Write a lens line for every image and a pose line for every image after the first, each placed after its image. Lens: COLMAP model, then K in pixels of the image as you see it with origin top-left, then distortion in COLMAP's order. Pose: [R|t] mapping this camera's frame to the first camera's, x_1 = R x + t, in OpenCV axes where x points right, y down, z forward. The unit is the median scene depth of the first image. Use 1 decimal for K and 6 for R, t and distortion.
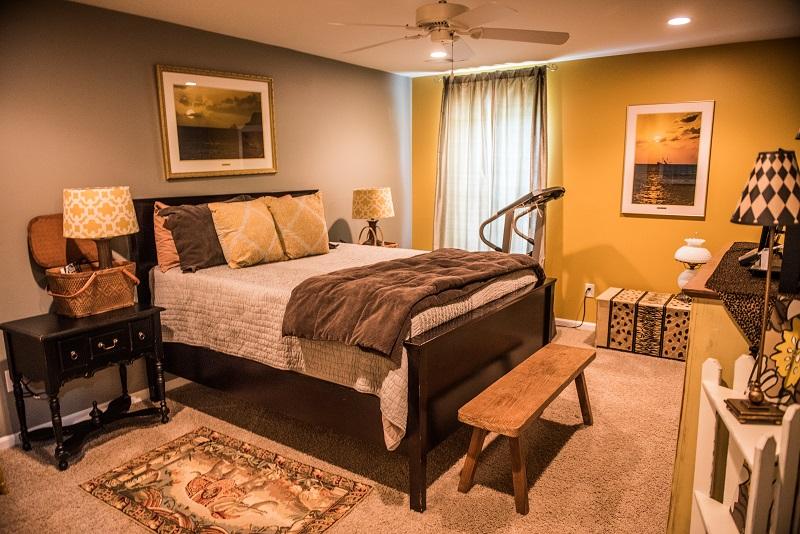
lens RADIAL K [[539.7, 0, 400.0], [0, 539.7, 266.5], [0, 0, 1]] dist [-0.037032, -0.012173]
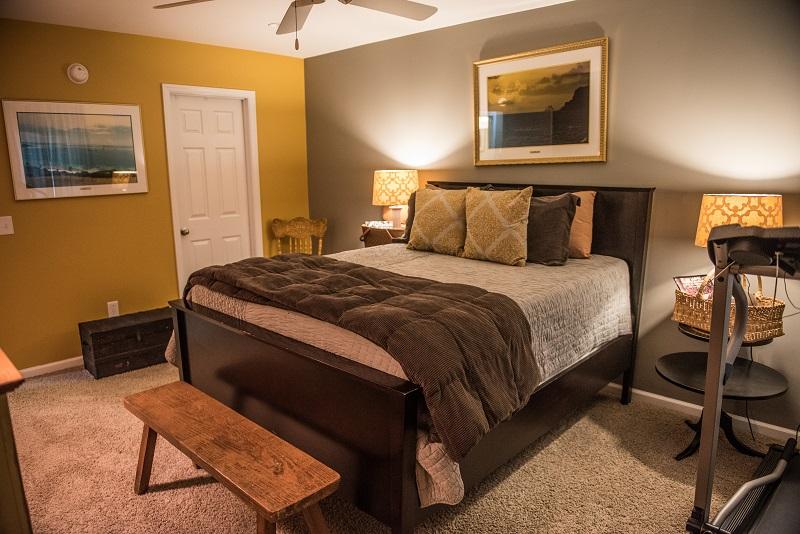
lens RADIAL K [[539.7, 0, 399.9], [0, 539.7, 267.0], [0, 0, 1]] dist [-0.037032, -0.012173]
pose [[-0.120871, 0.201224, -0.972059, 0.665553], [-0.168400, 0.960889, 0.219851, -0.170730], [0.978280, 0.190269, -0.082258, 0.923868]]
